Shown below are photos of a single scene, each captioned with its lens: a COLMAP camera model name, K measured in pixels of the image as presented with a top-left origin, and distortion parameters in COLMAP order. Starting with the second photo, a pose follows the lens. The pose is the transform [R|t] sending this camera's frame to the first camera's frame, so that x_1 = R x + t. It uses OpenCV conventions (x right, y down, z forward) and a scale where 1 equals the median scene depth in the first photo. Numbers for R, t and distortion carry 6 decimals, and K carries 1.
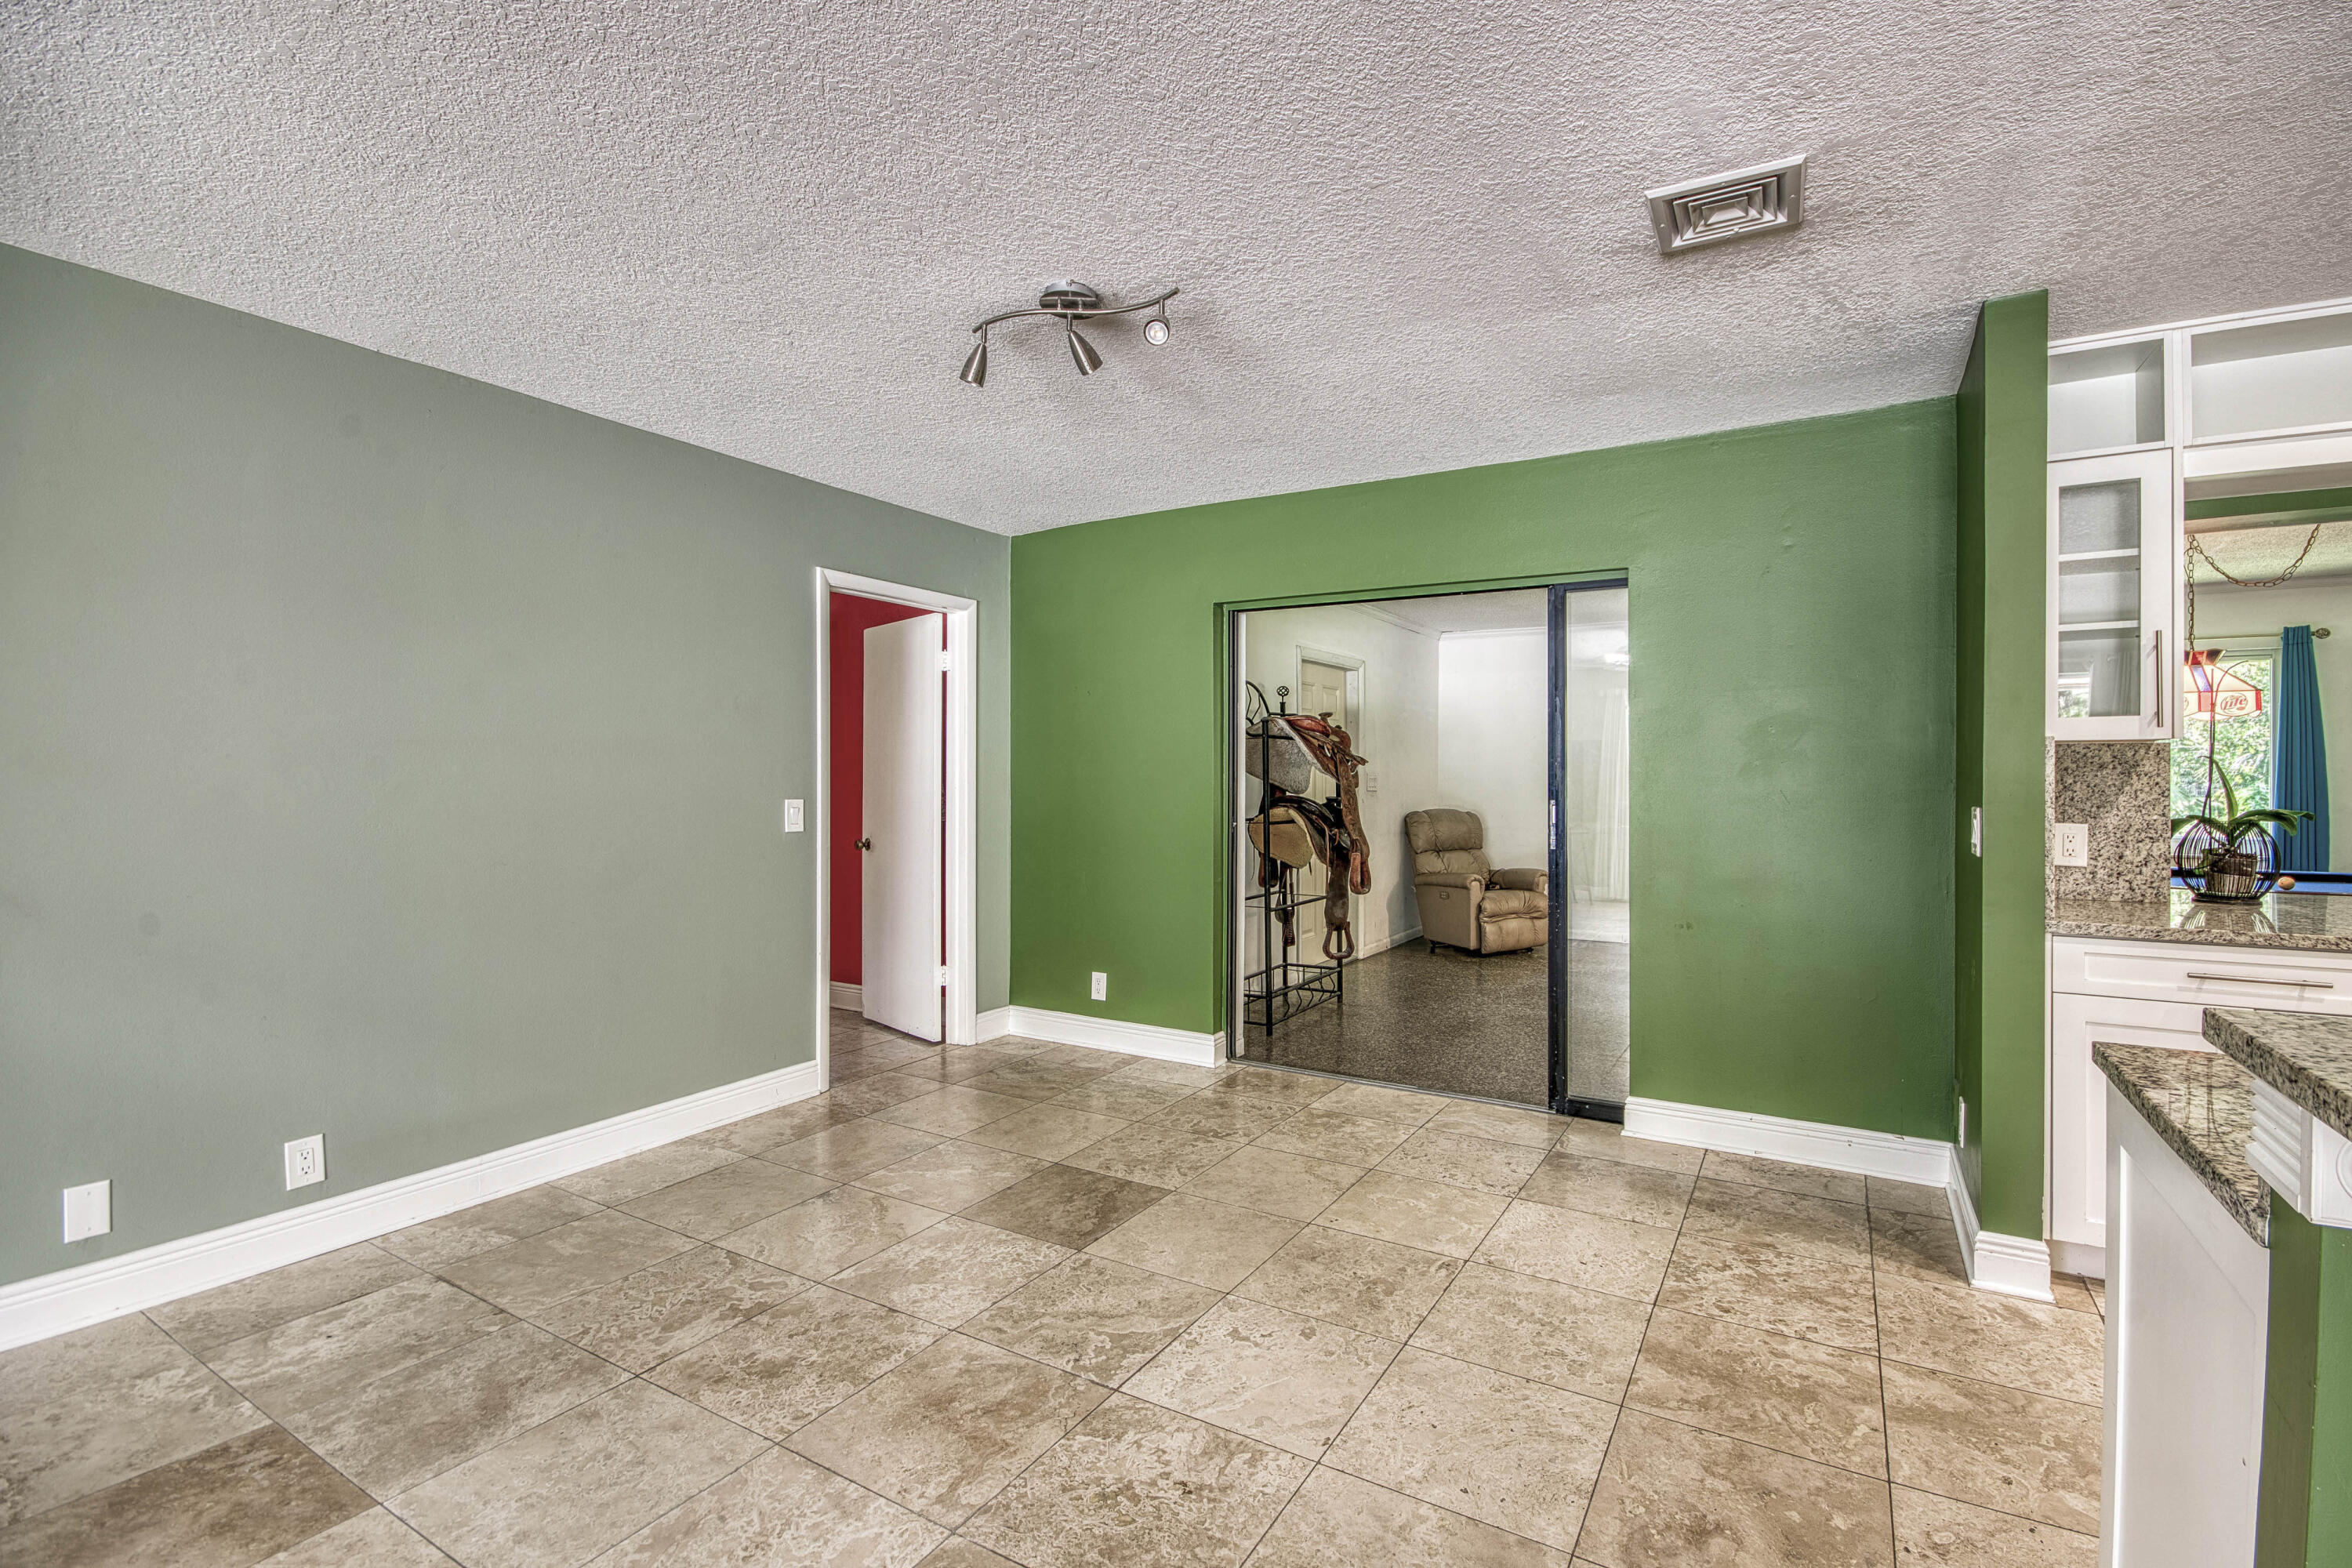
lens RADIAL K [[1041.2, 0, 1238.0], [0, 1041.2, 776.7], [0, 0, 1]] dist [-0.001841, -0.001495]
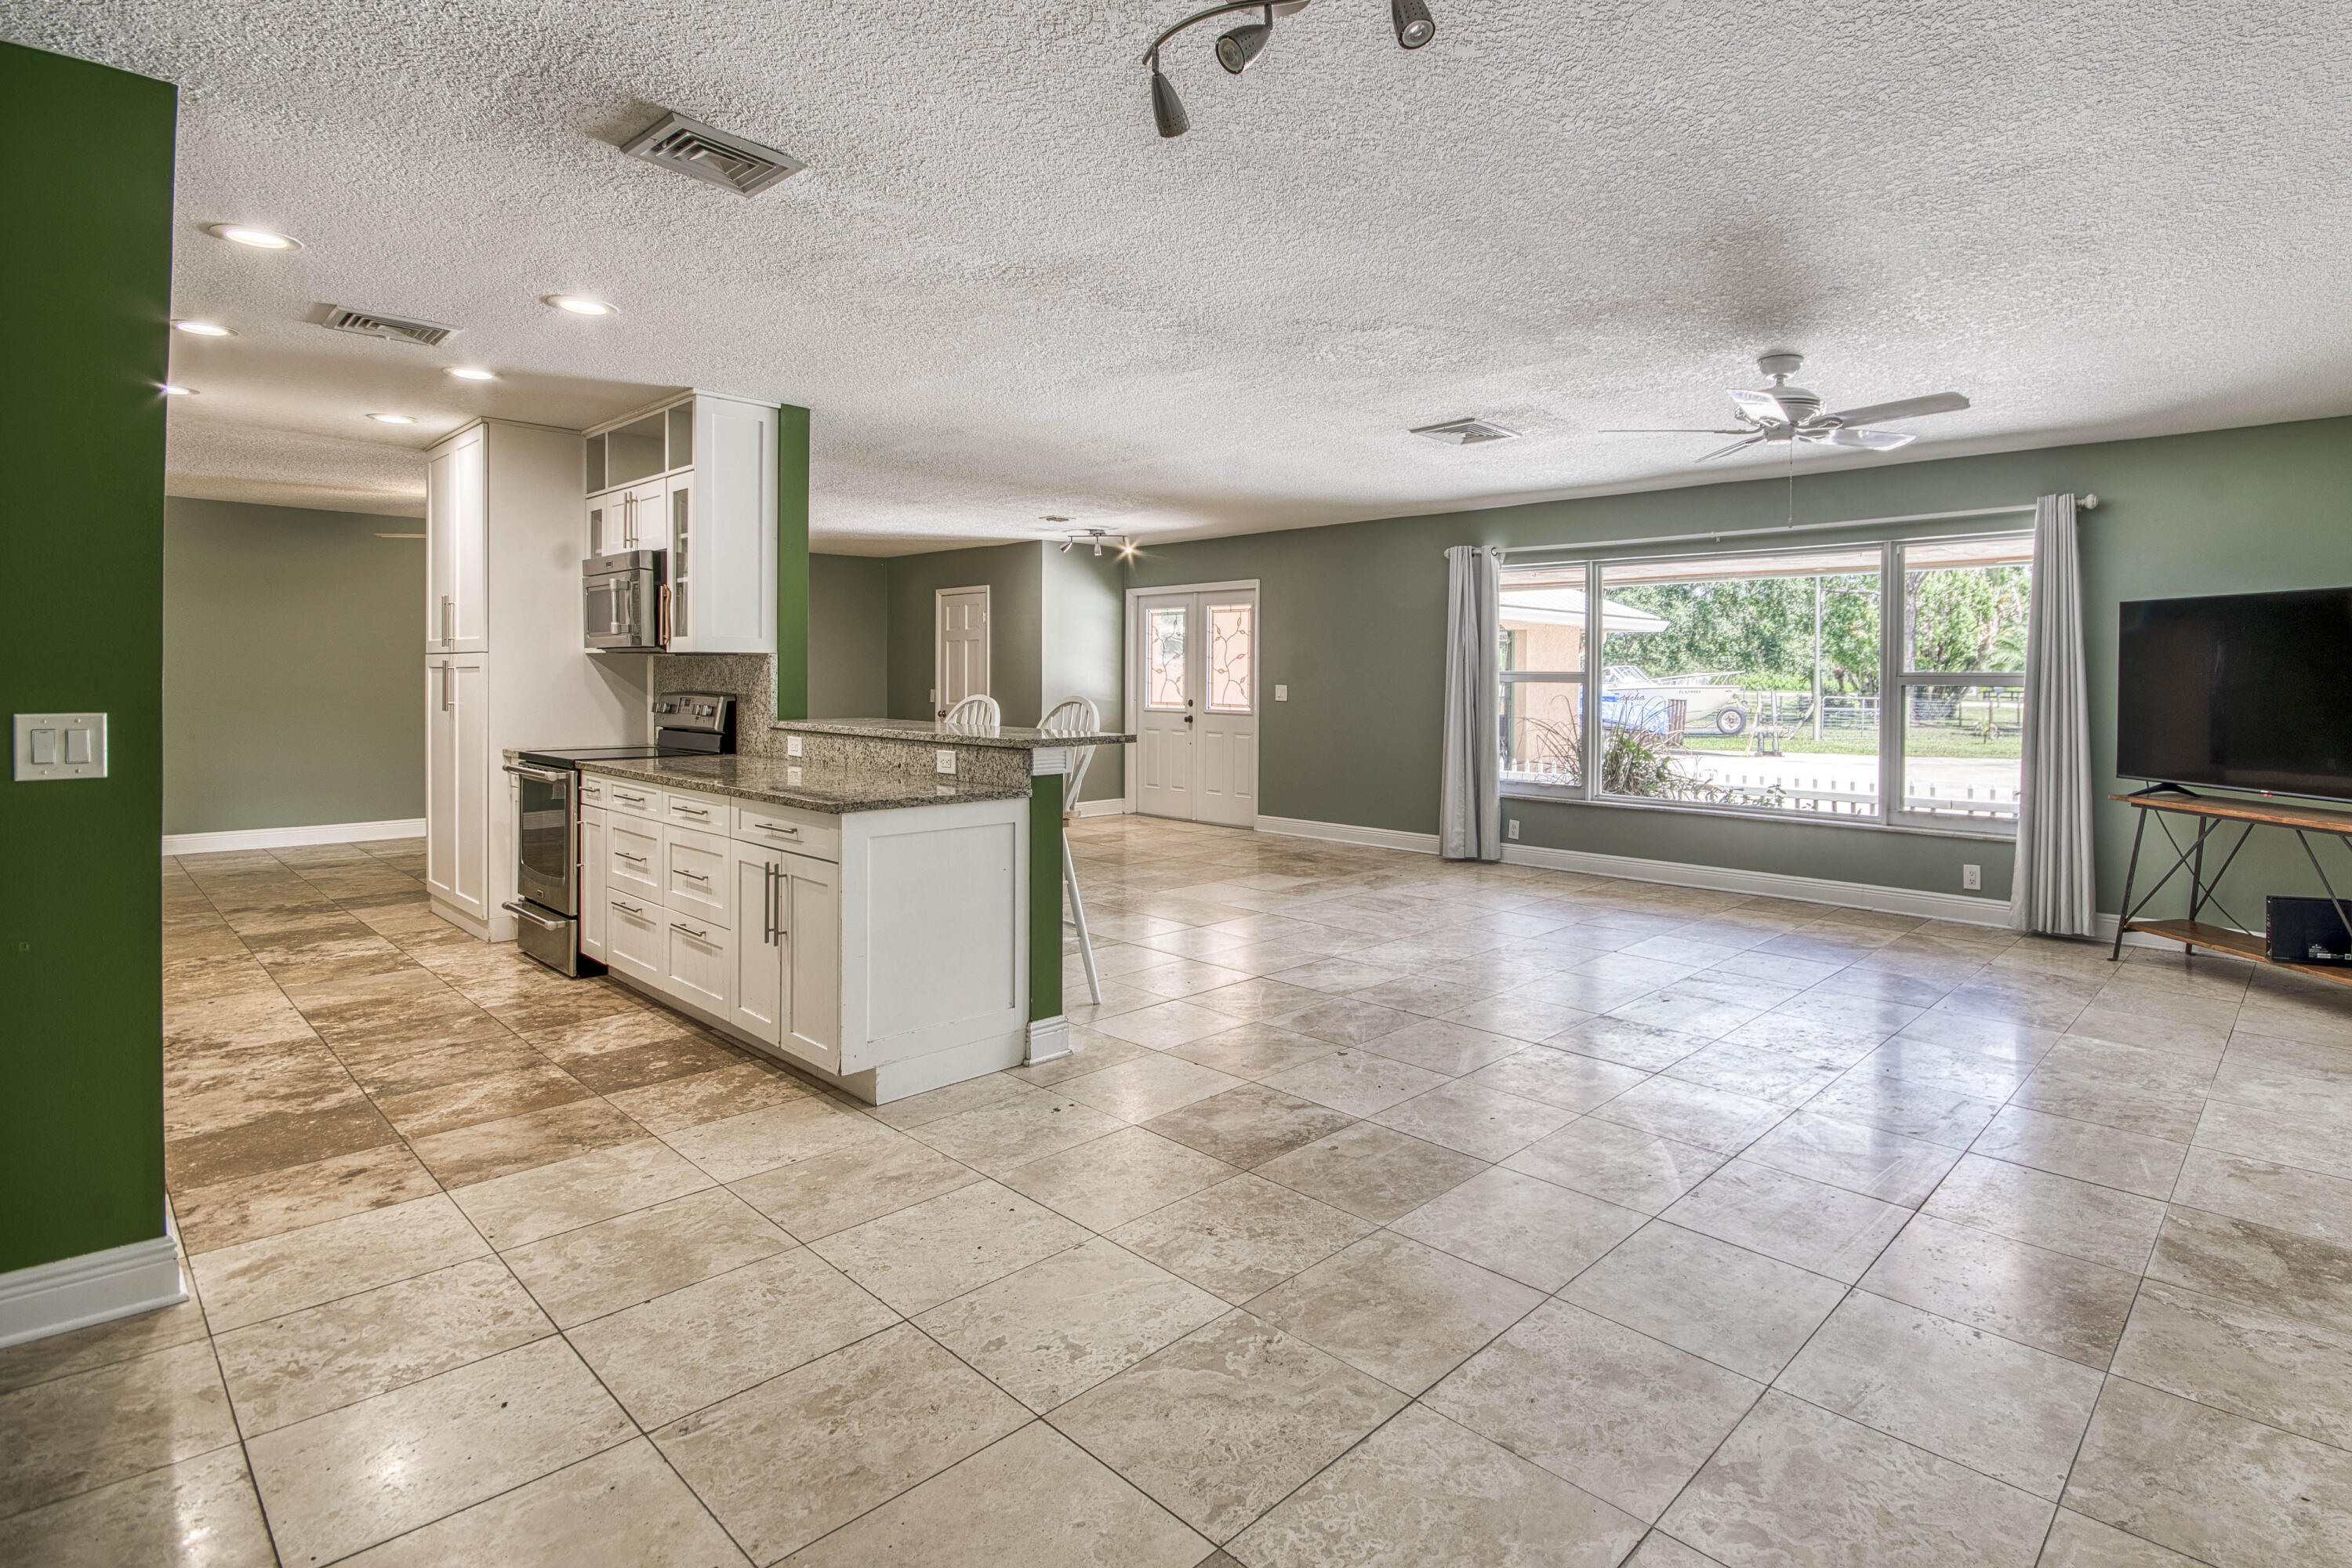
lens RADIAL K [[1160.7, 0, 1378.5], [0, 1160.7, 686.5], [0, 0, 1]] dist [-0.001825, -0.000946]
pose [[-0.983006, -0.009400, 0.183331, -0.357427], [-0.007334, 0.999902, 0.011946, -0.006703], [-0.183426, 0.010399, -0.982979, 1.650262]]
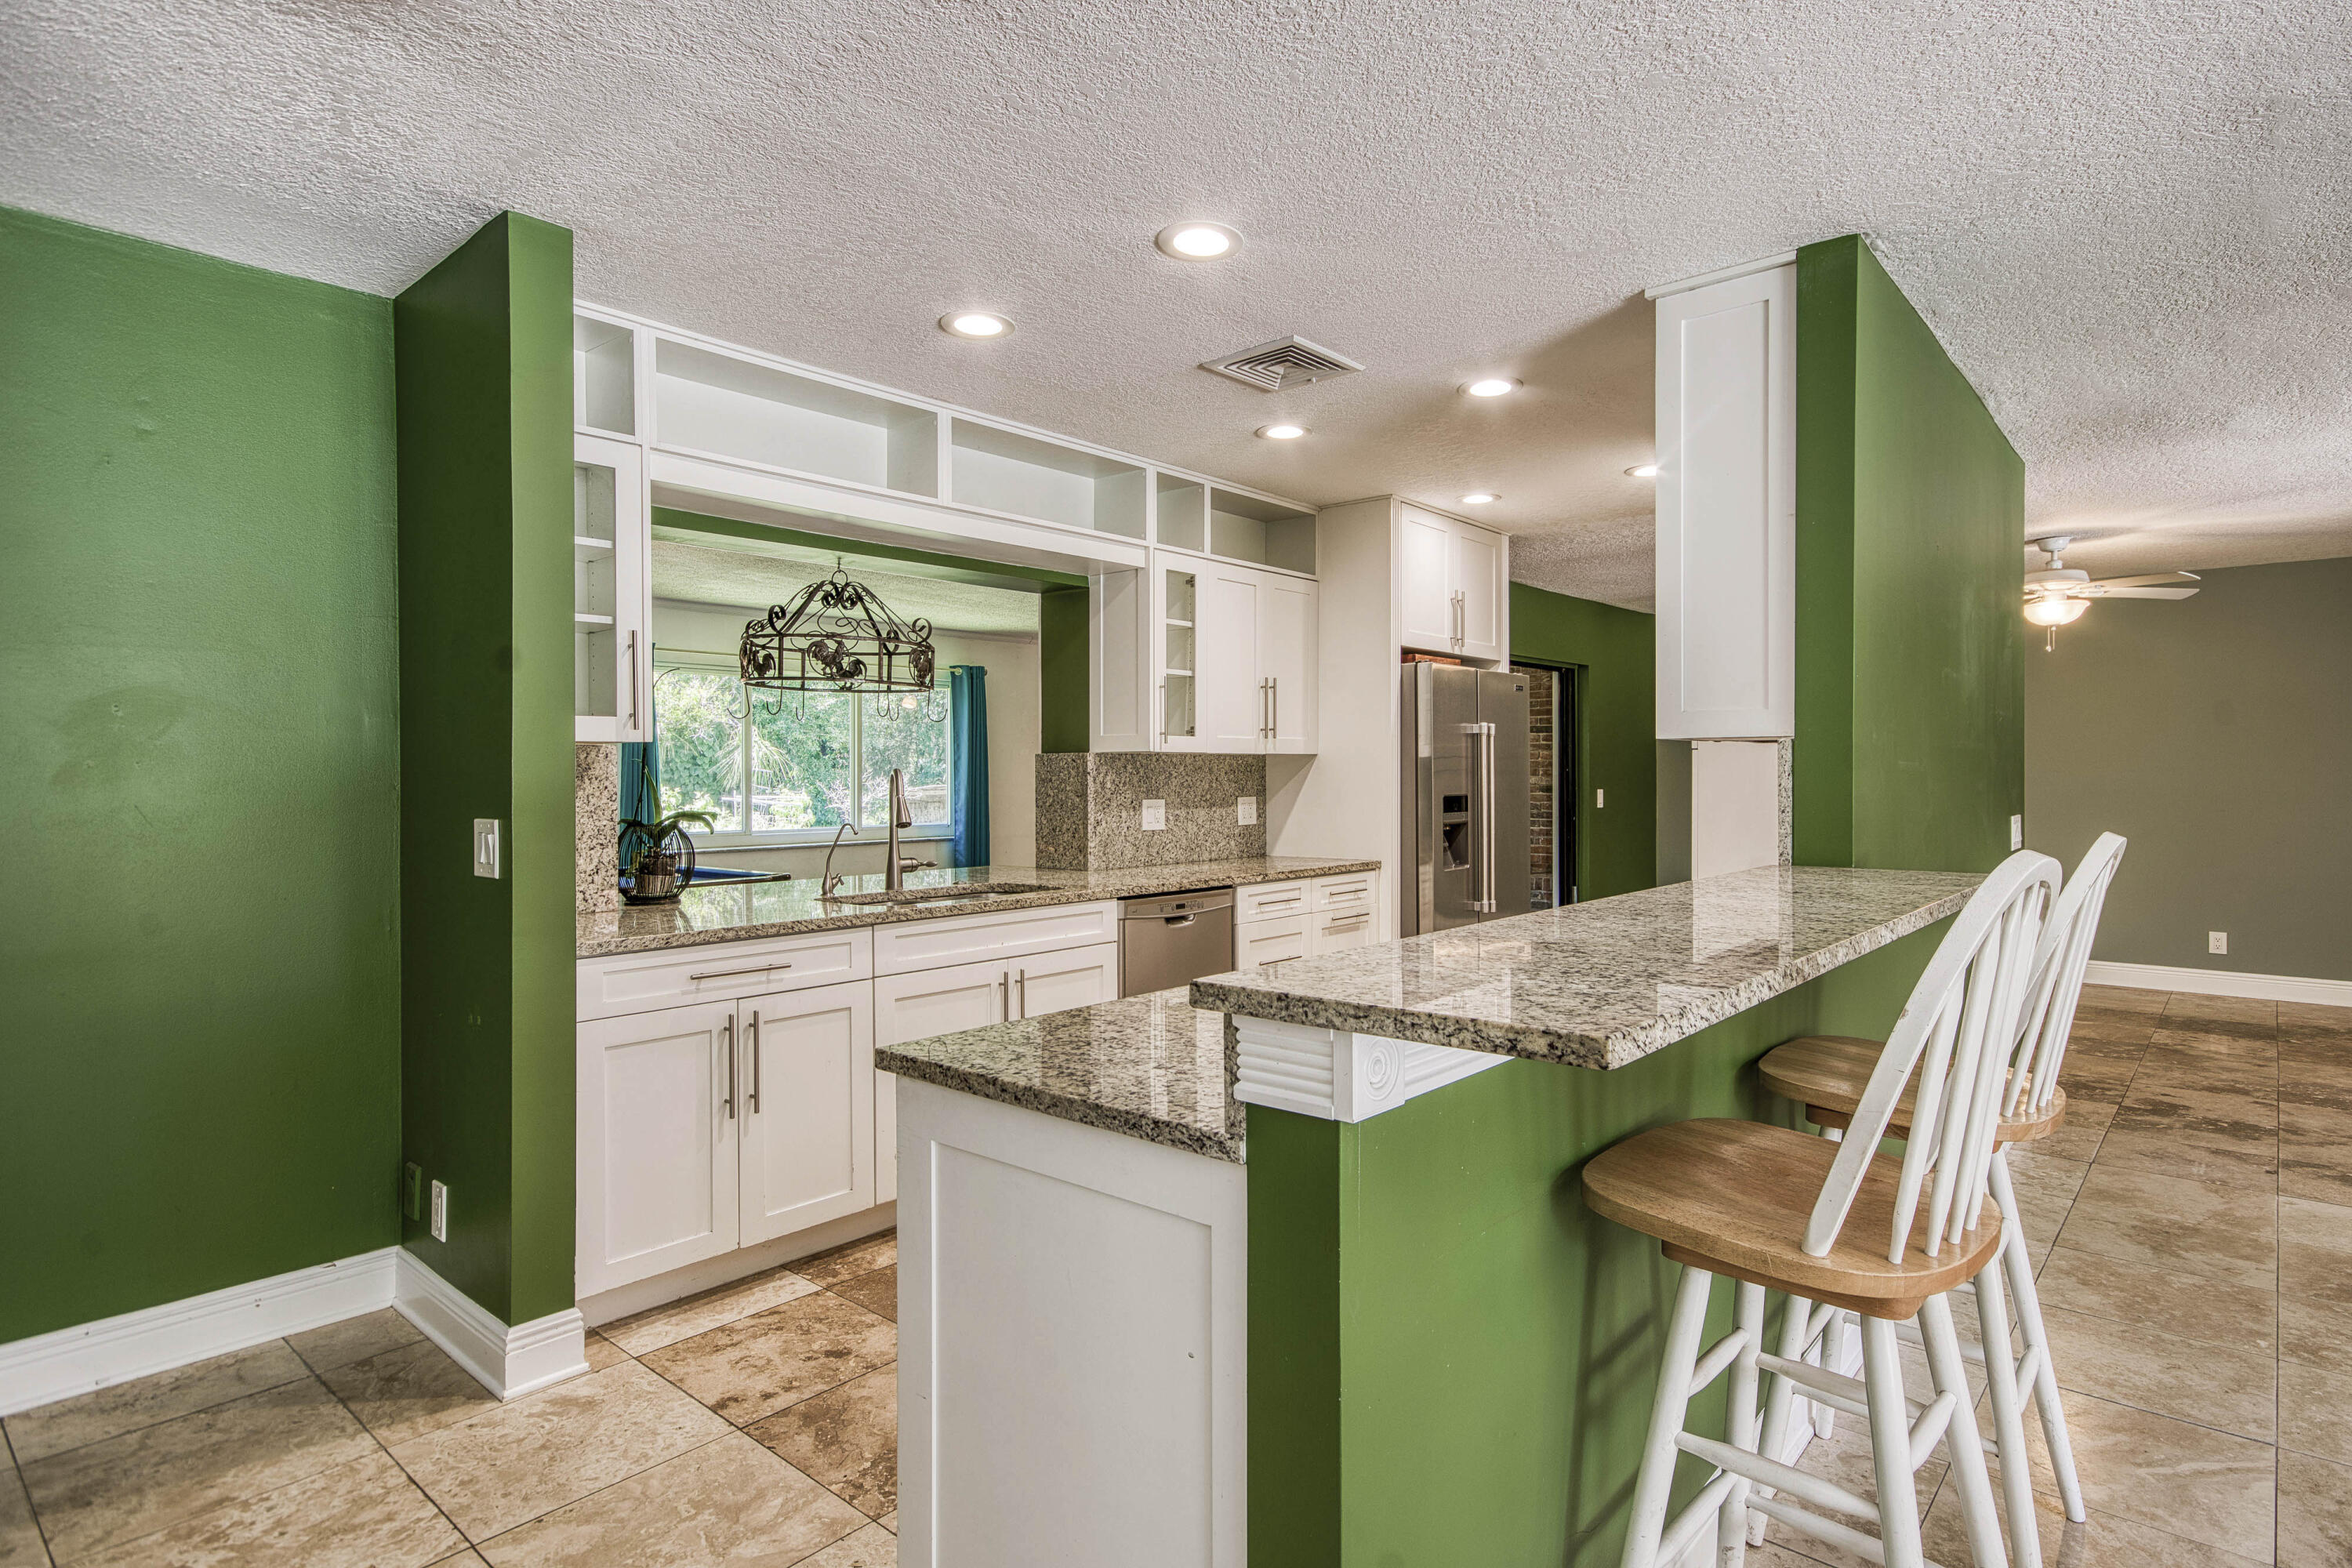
lens RADIAL K [[1215.7, 0, 1238.1], [0, 1215.7, 778.9], [0, 0, 1]] dist [0.032802, -0.016687]
pose [[0.179500, -0.005336, 0.983744, -0.143282], [0.006358, 0.999971, 0.004264, -0.003077], [-0.983737, 0.005490, 0.179529, 0.240513]]
